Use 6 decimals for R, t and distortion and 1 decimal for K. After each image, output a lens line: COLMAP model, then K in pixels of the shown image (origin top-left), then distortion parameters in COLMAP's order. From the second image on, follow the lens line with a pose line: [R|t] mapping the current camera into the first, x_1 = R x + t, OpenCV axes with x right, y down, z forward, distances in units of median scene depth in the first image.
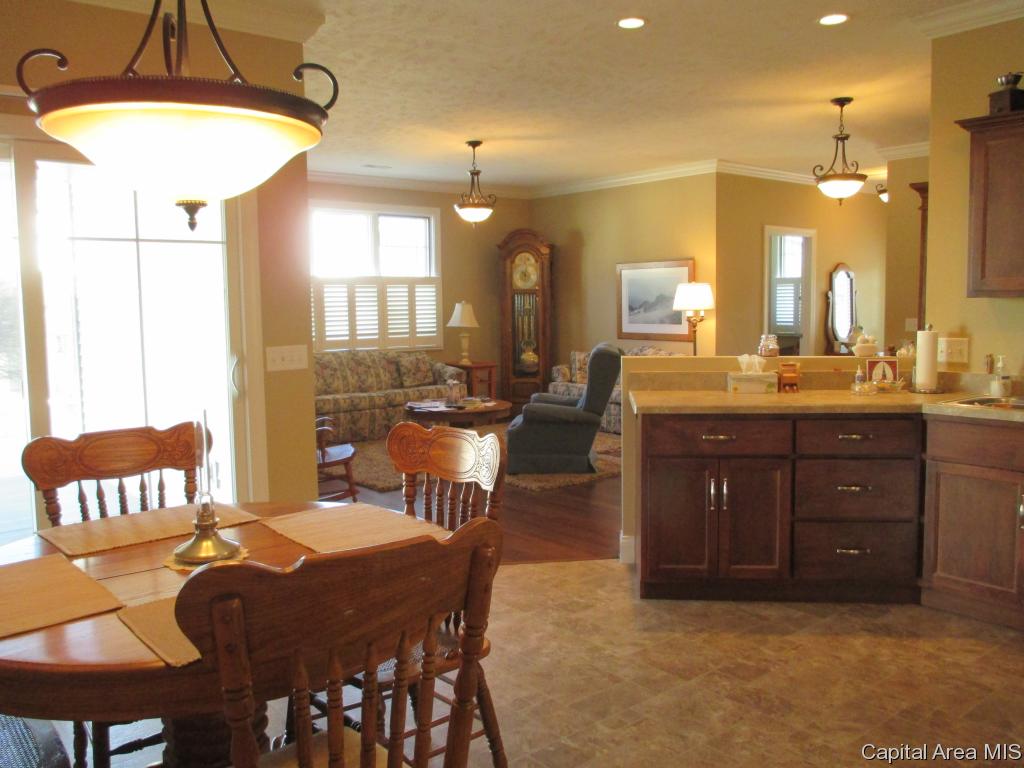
lens RADIAL K [[856.5, 0, 517.0], [0, 856.5, 378.2], [0, 0, 1]] dist [-0.033339, 0.006152]
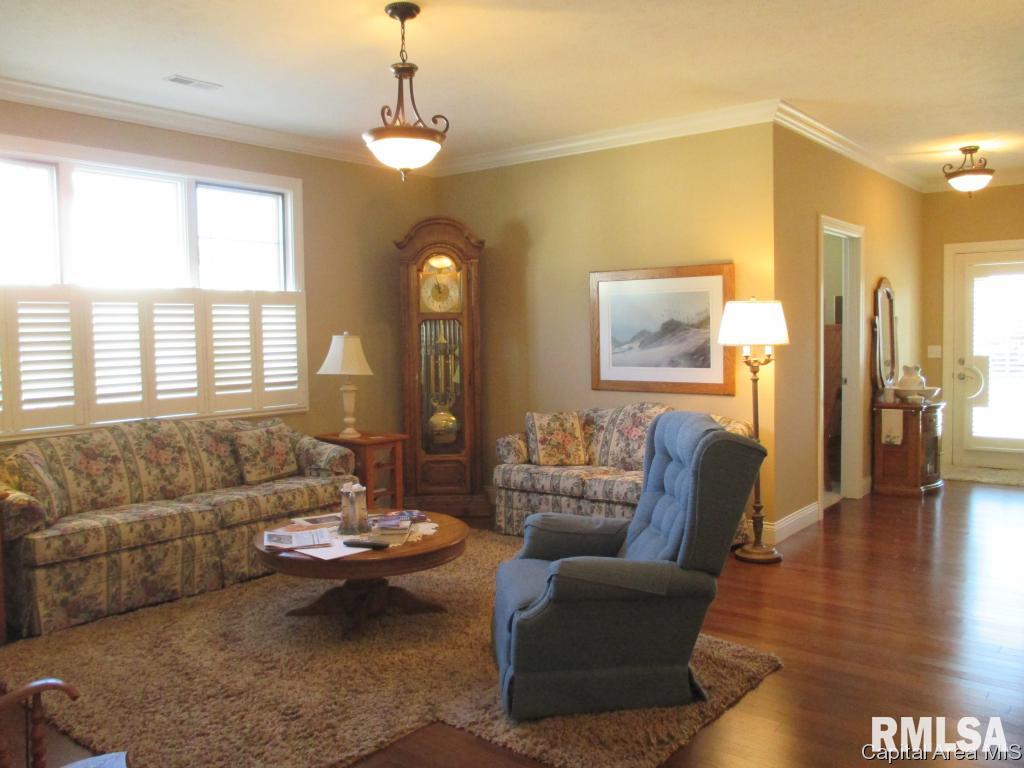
lens RADIAL K [[856.5, 0, 517.0], [0, 856.5, 378.2], [0, 0, 1]] dist [-0.033339, 0.006152]
pose [[0.978738, -0.012726, 0.204718, -0.069902], [0.020860, 0.999074, -0.037623, -0.033365], [-0.204050, 0.041094, 0.978098, 0.401877]]
